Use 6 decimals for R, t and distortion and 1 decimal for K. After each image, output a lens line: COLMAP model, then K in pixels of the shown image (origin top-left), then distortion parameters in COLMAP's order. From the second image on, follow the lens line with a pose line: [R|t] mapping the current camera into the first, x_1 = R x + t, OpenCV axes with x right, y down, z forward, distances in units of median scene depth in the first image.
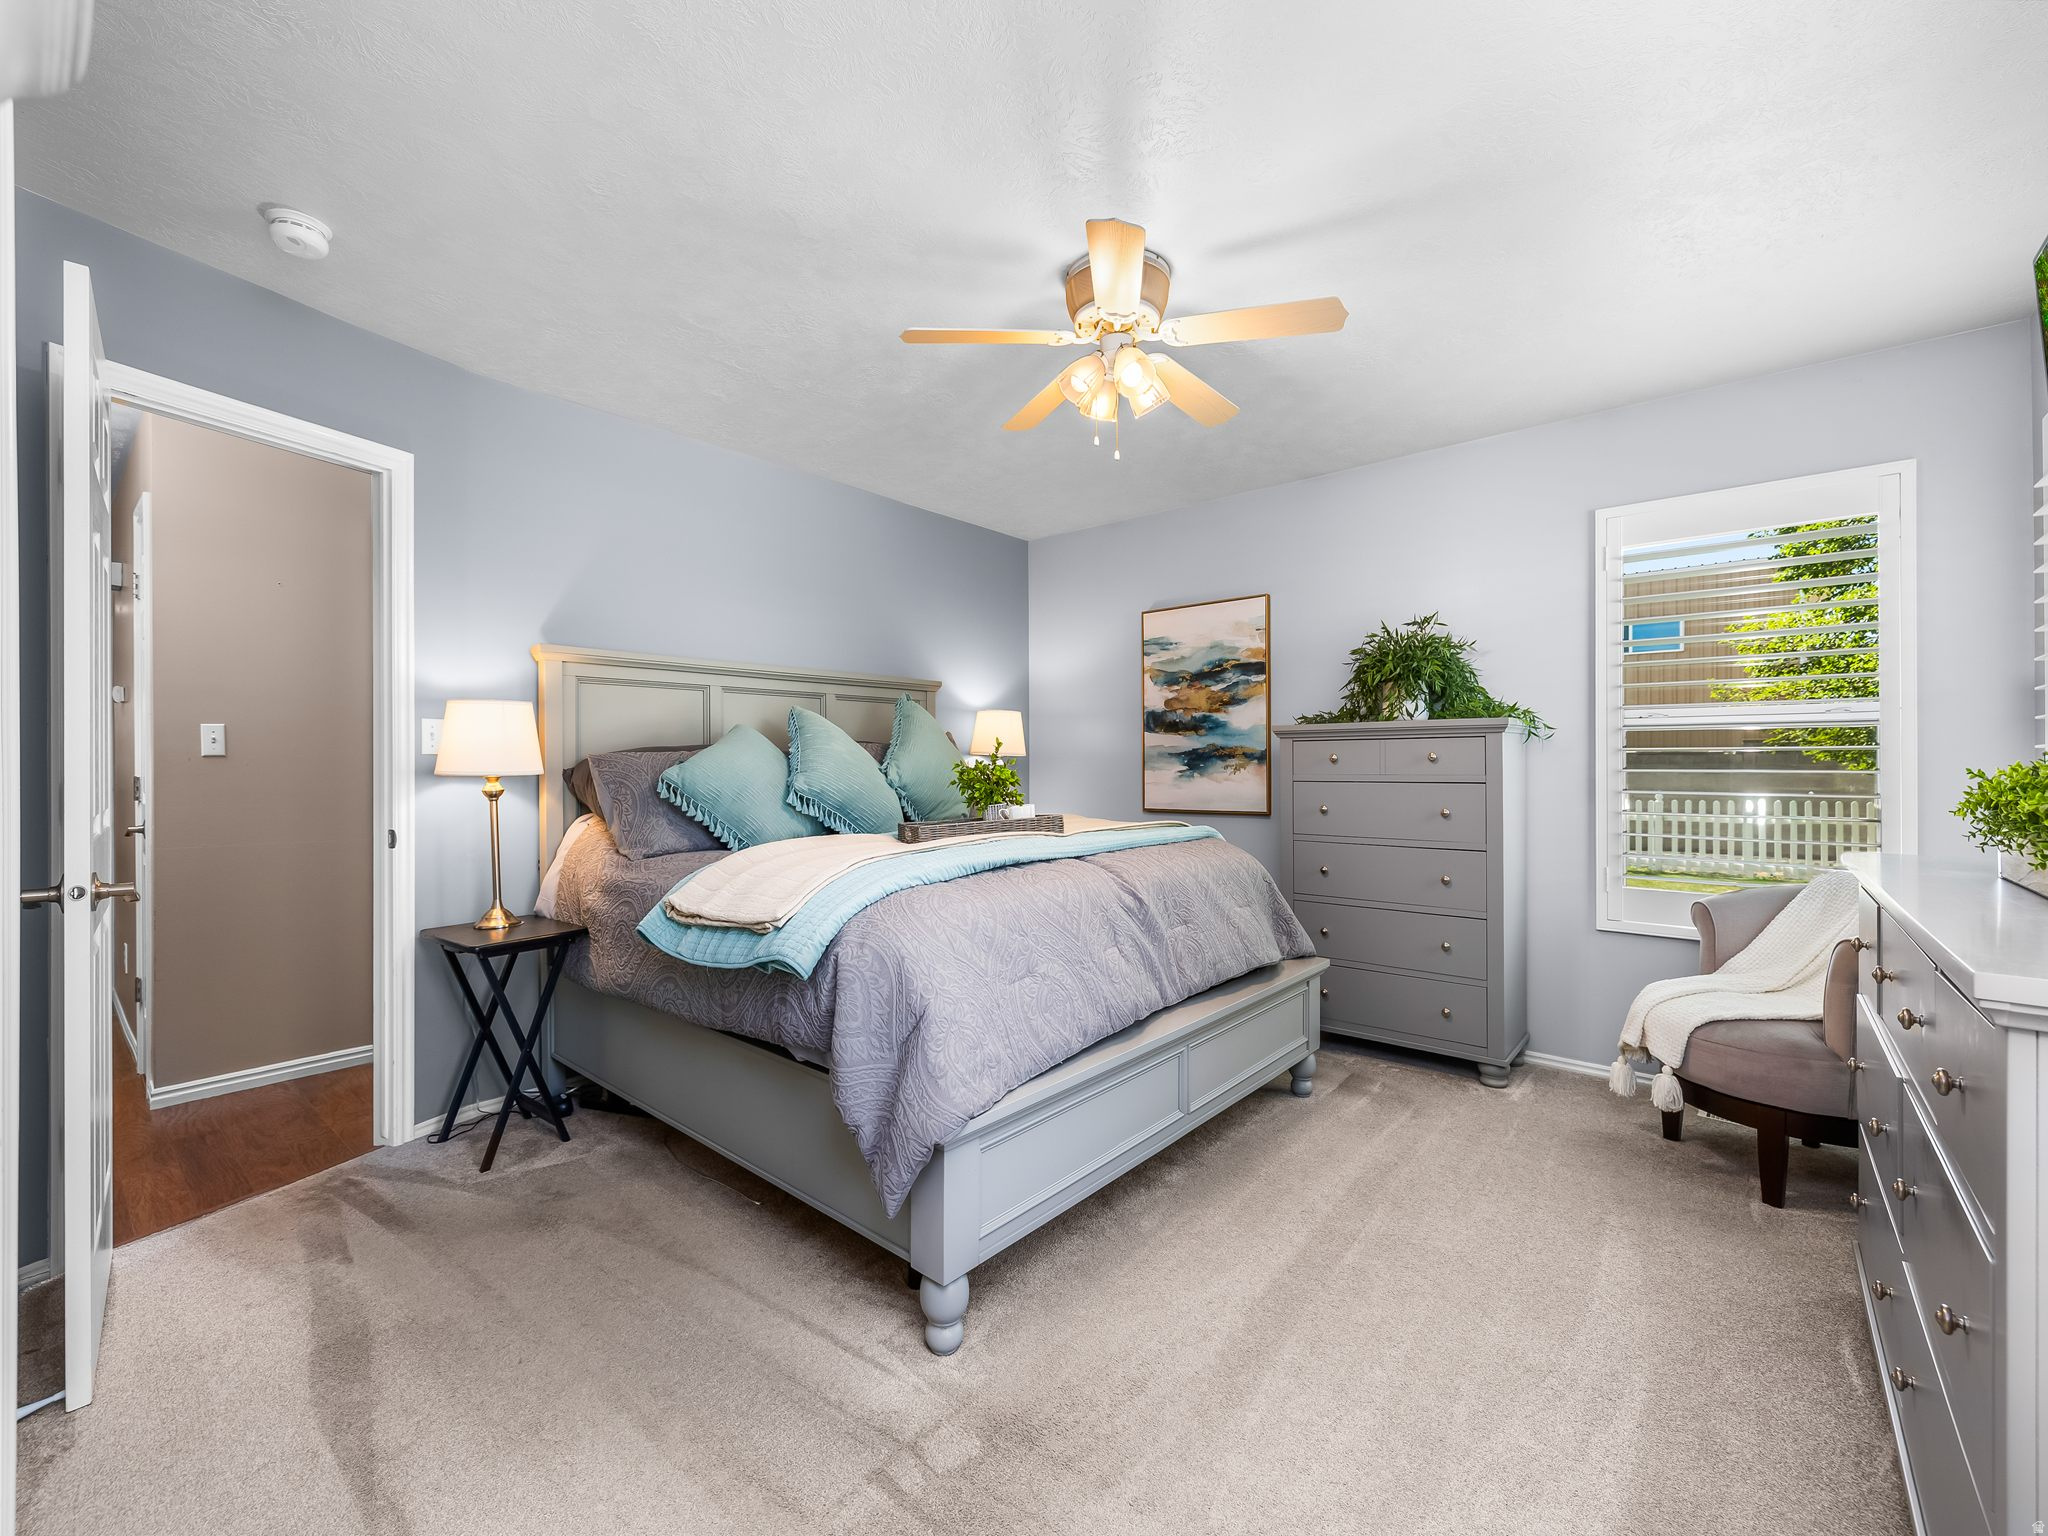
lens RADIAL K [[850.6, 0, 1016.8], [0, 850.6, 776.1], [0, 0, 1]] dist [-0.000697, -0.000007]
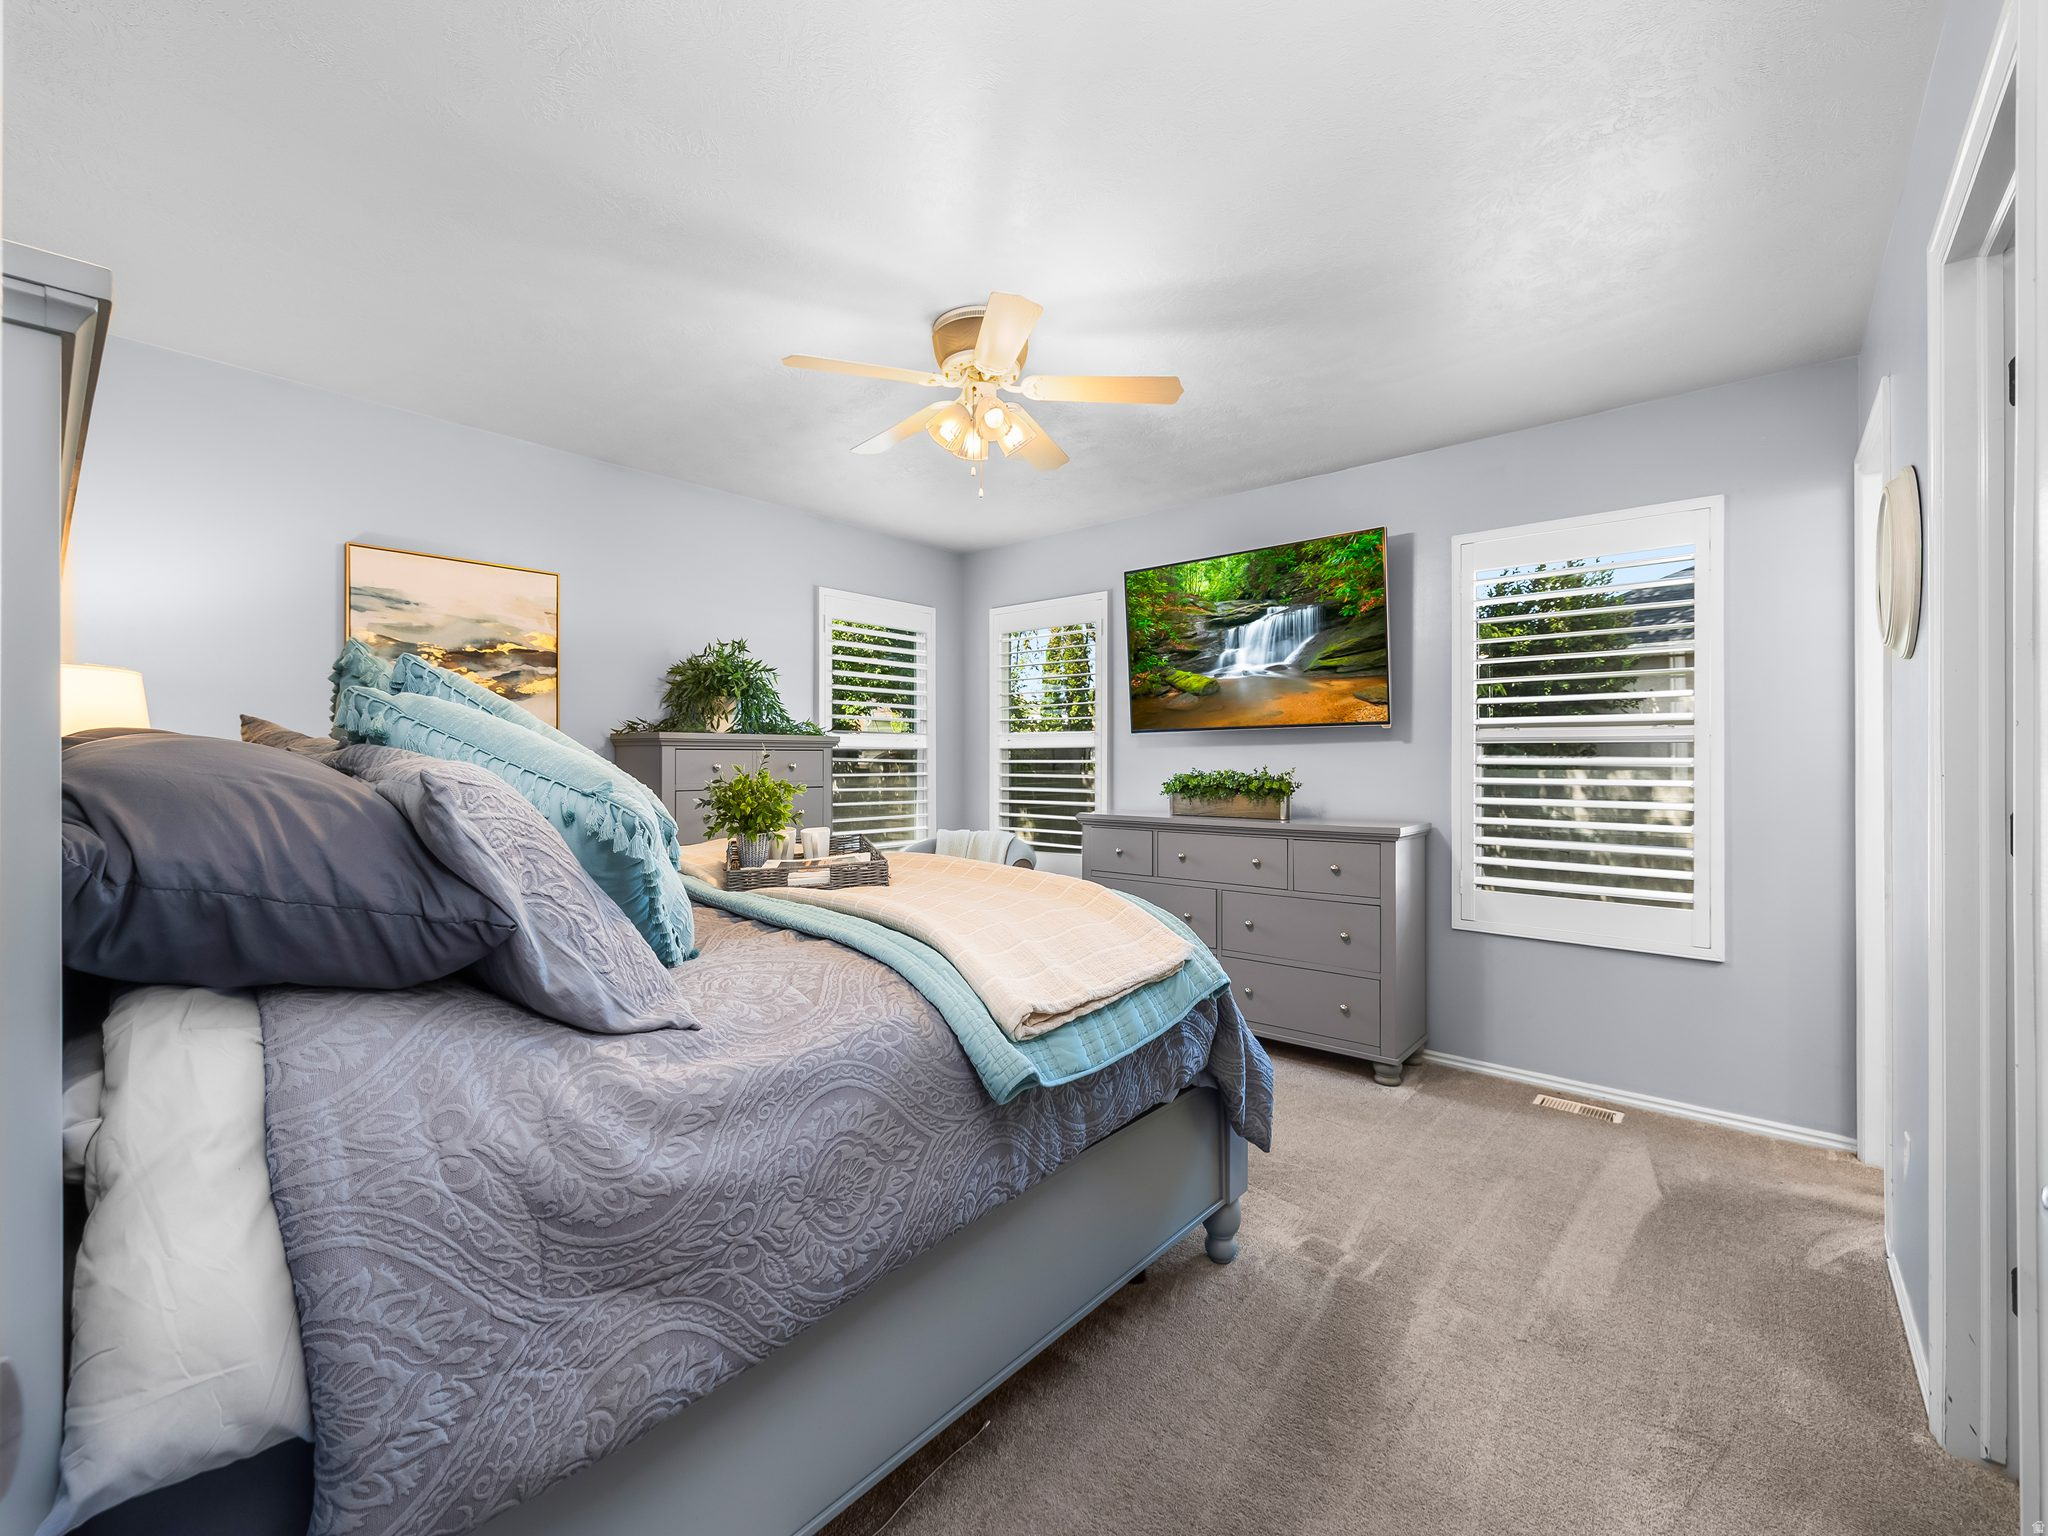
lens RADIAL K [[850.6, 0, 1016.8], [0, 850.6, 776.1], [0, 0, 1]] dist [-0.000697, -0.000007]
pose [[0.010837, -0.015194, 0.999826, -0.541872], [0.015690, 0.999764, 0.015023, -0.017260], [-0.999818, 0.015524, 0.011073, 0.527612]]
